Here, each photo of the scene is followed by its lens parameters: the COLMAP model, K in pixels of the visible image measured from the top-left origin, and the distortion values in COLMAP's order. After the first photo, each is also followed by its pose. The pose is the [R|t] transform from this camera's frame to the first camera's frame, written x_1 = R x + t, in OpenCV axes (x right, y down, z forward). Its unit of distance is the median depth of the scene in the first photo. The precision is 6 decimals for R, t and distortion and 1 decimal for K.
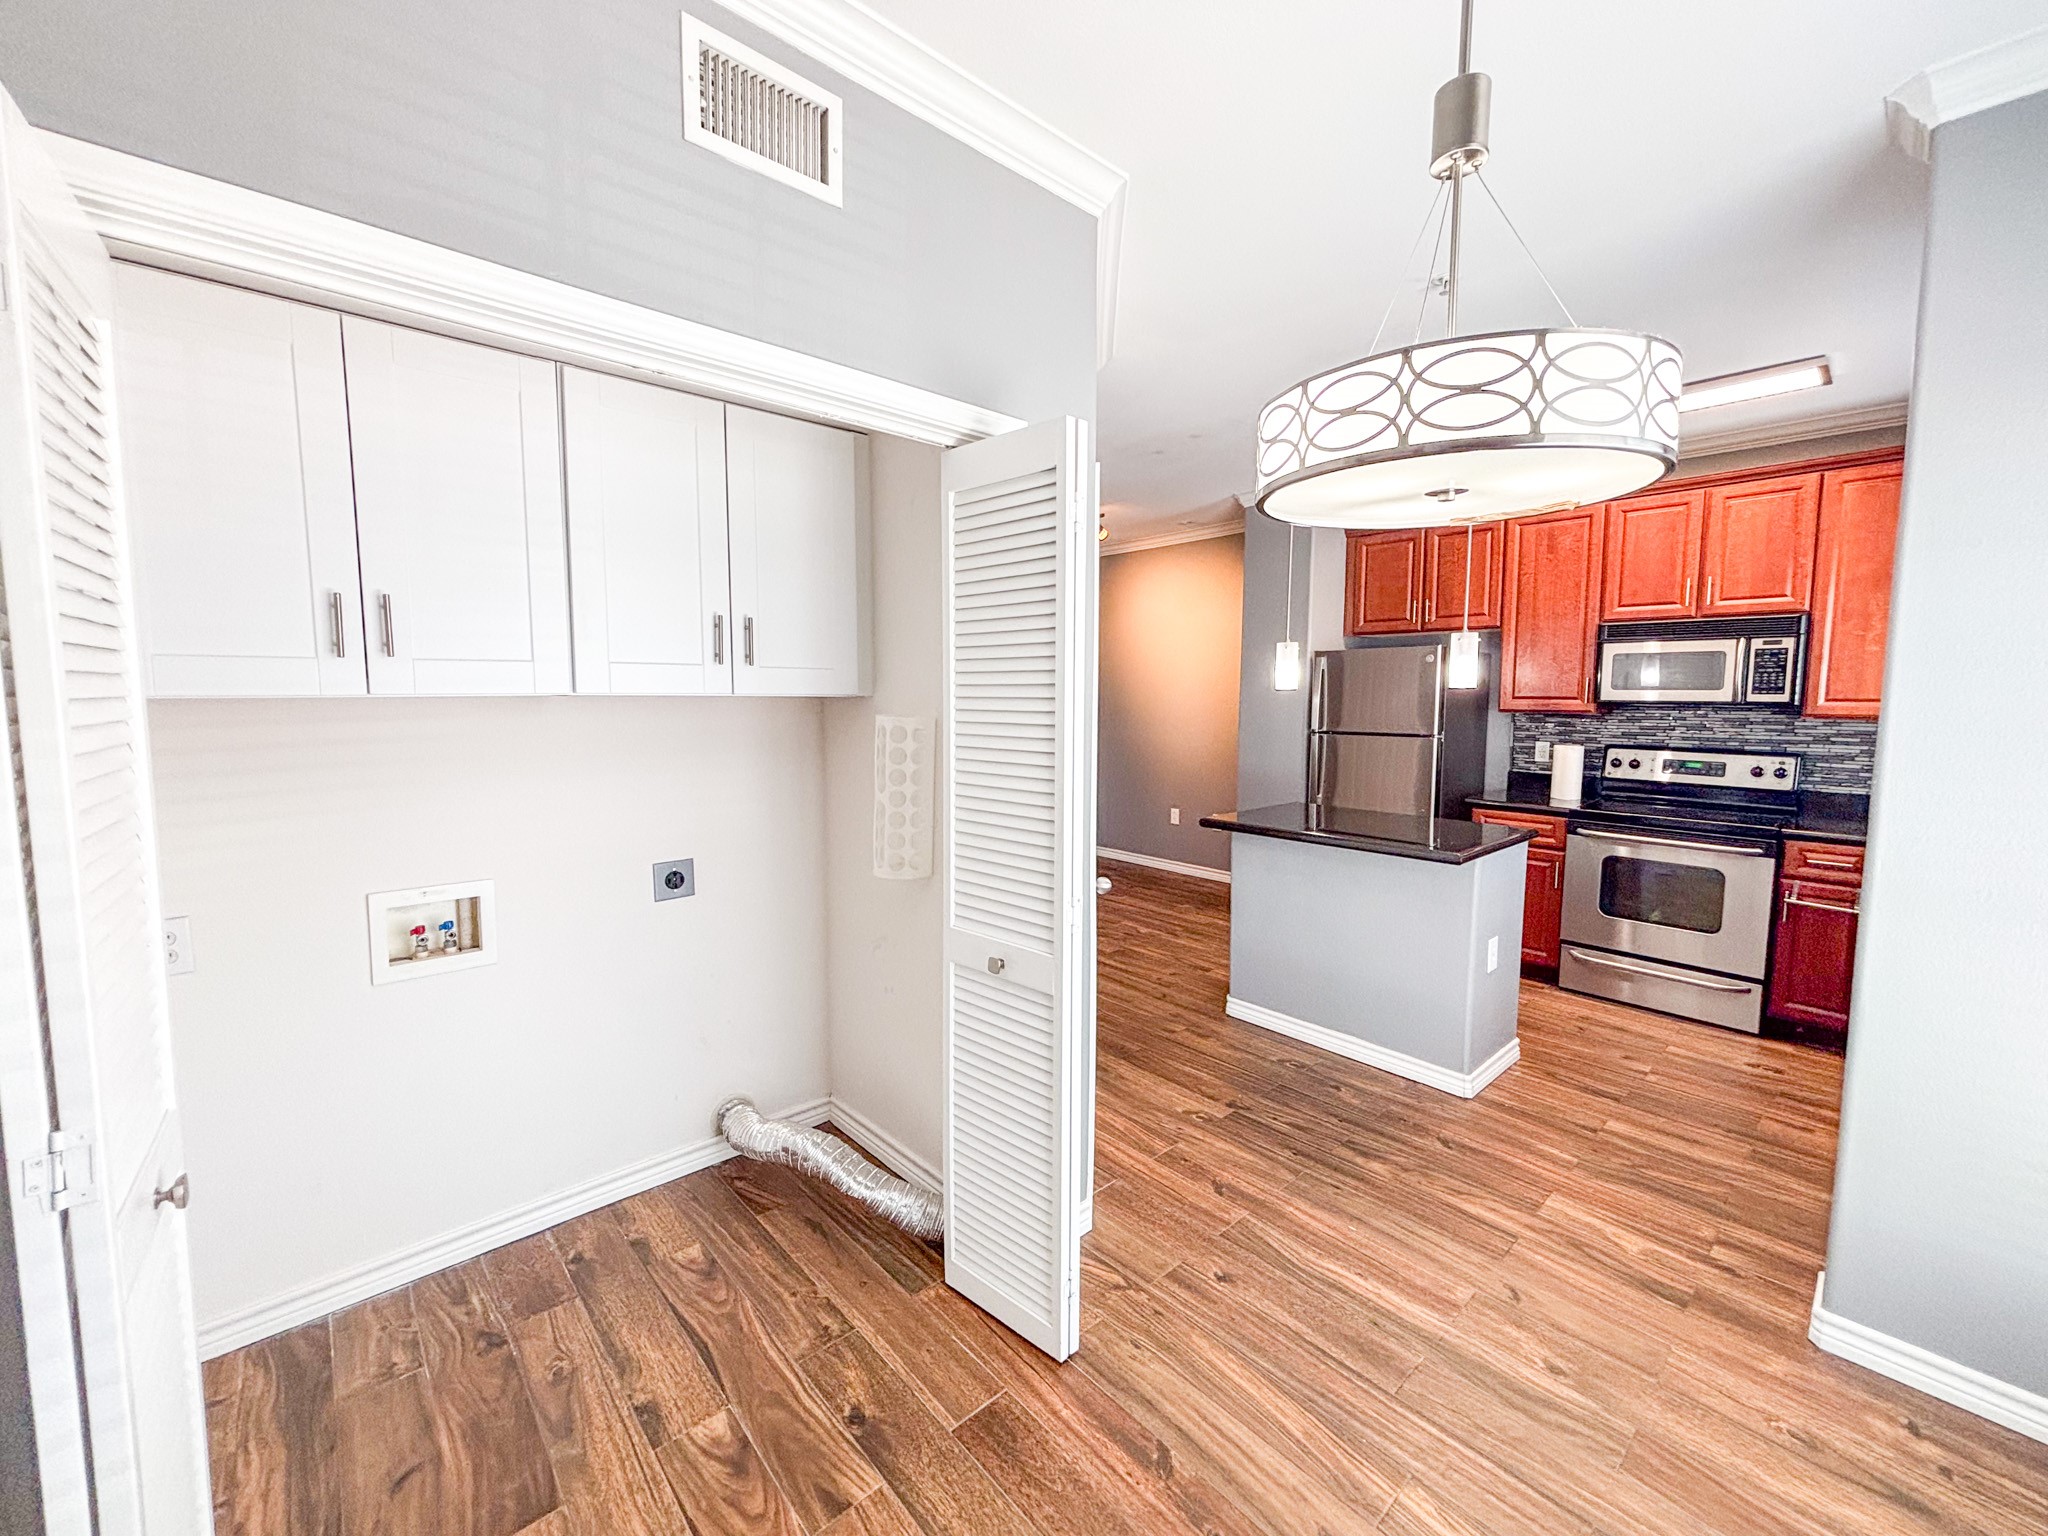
lens RADIAL K [[818.2, 0, 1030.0], [0, 818.2, 761.9], [0, 0, 1]] dist [-0.001896, -0.000680]
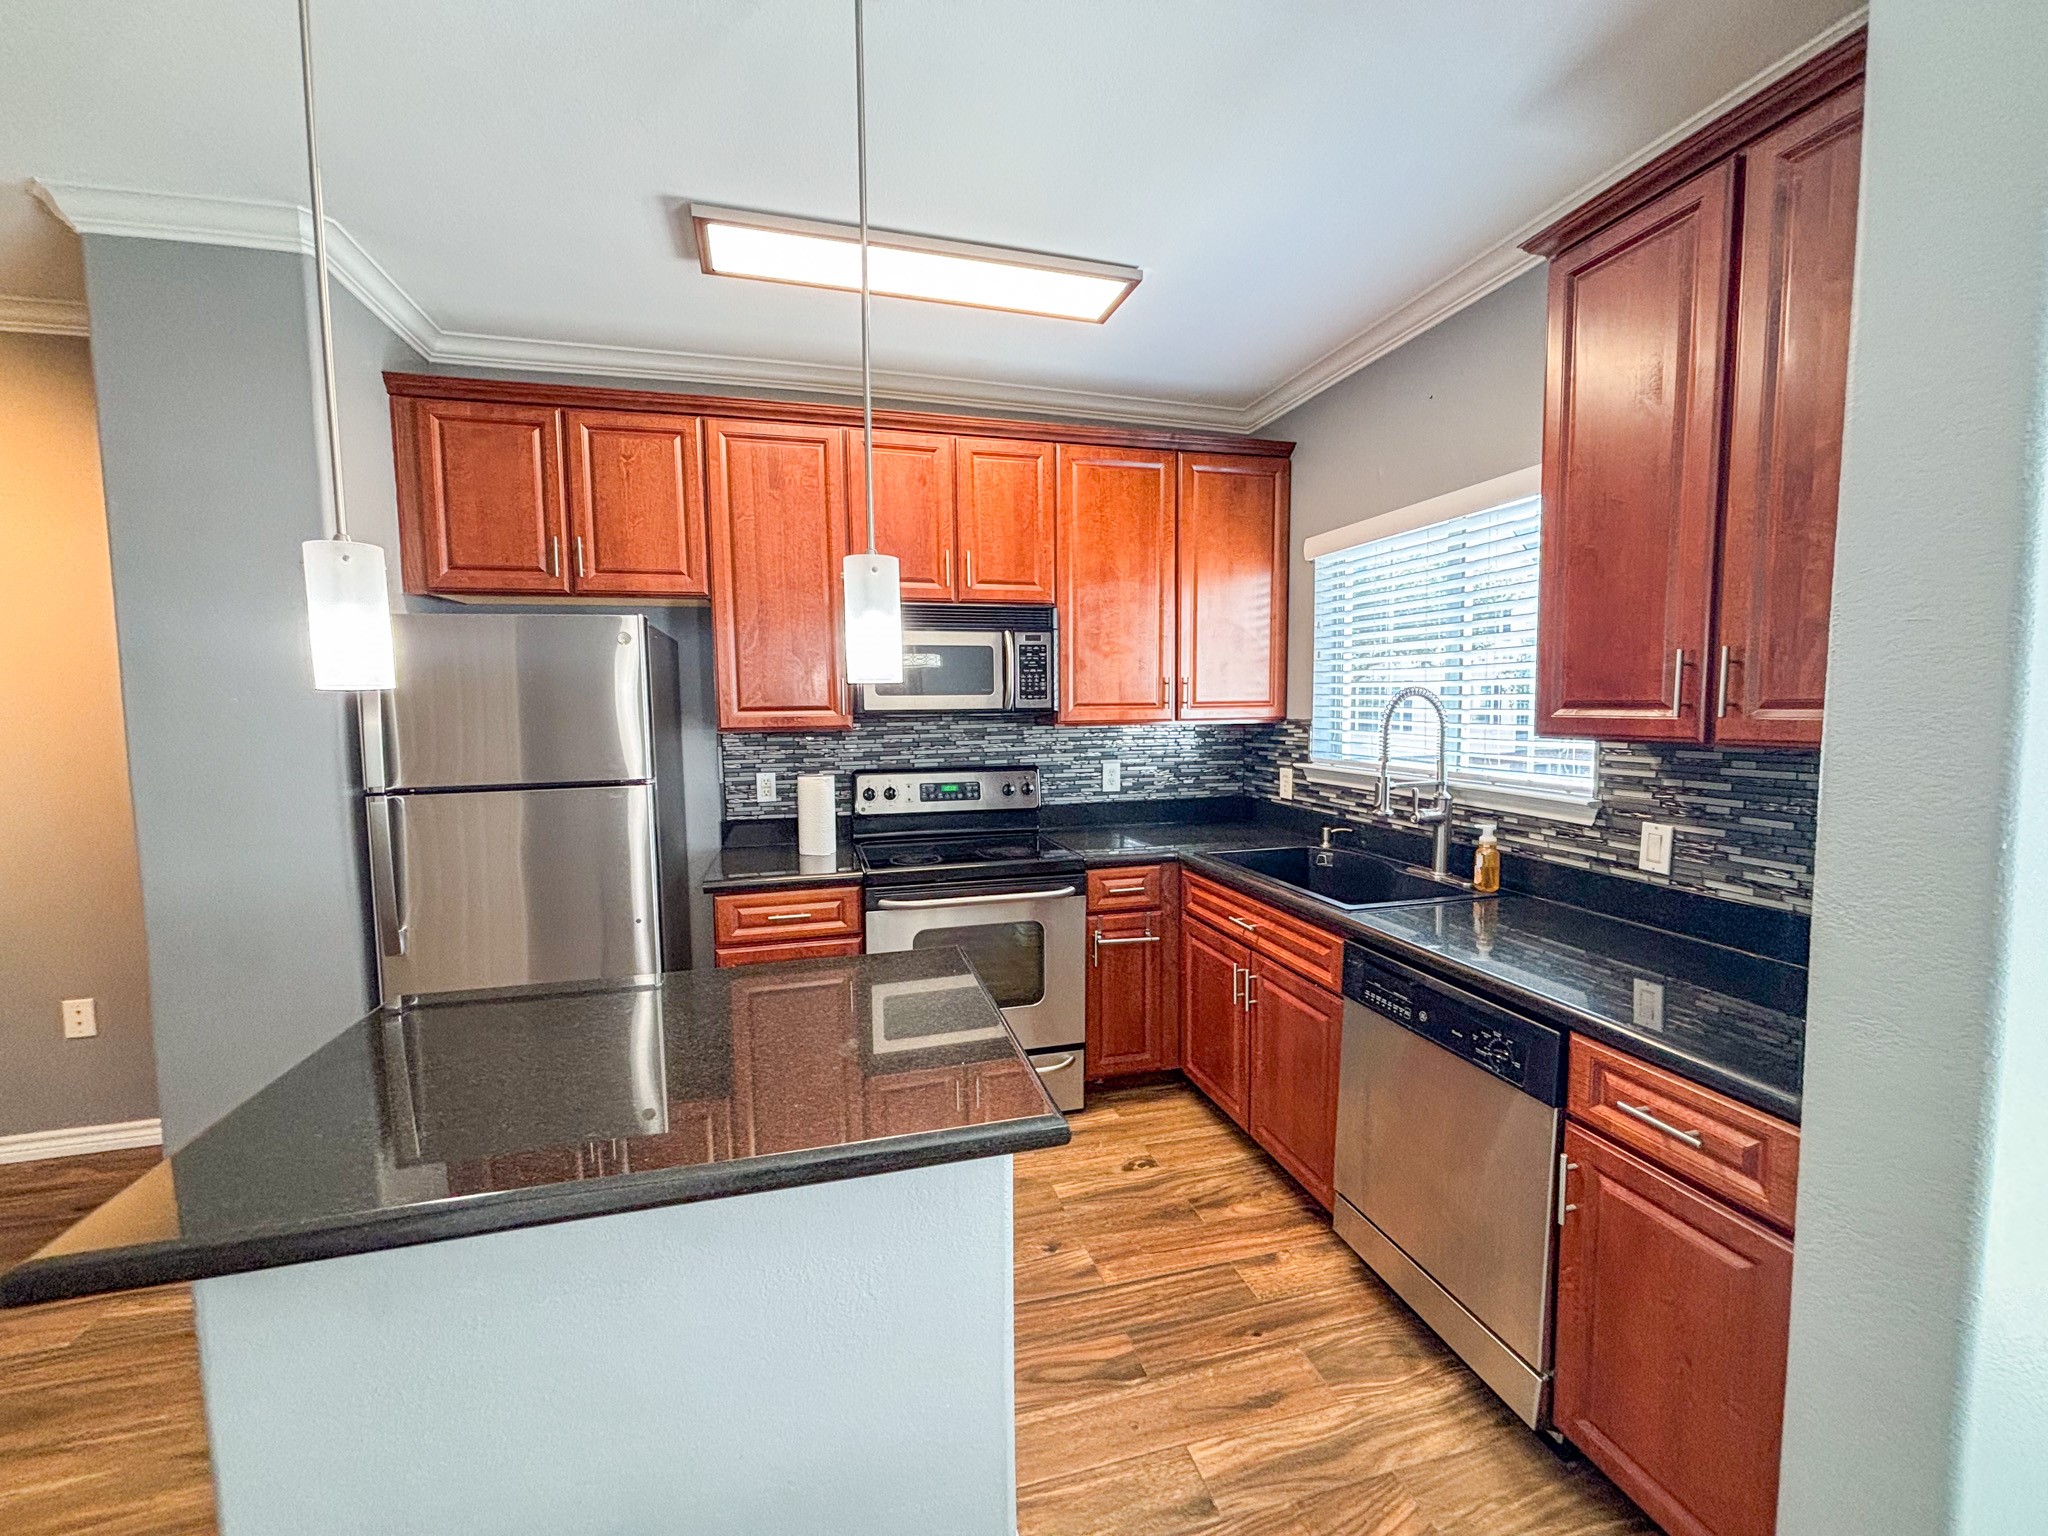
lens RADIAL K [[818.2, 0, 1030.0], [0, 818.2, 761.9], [0, 0, 1]] dist [-0.001896, -0.000680]
pose [[0.452392, -0.071879, 0.888918, 0.127234], [0.089384, 0.995382, 0.034999, -0.041718], [-0.887328, 0.063622, 0.456728, 0.537015]]
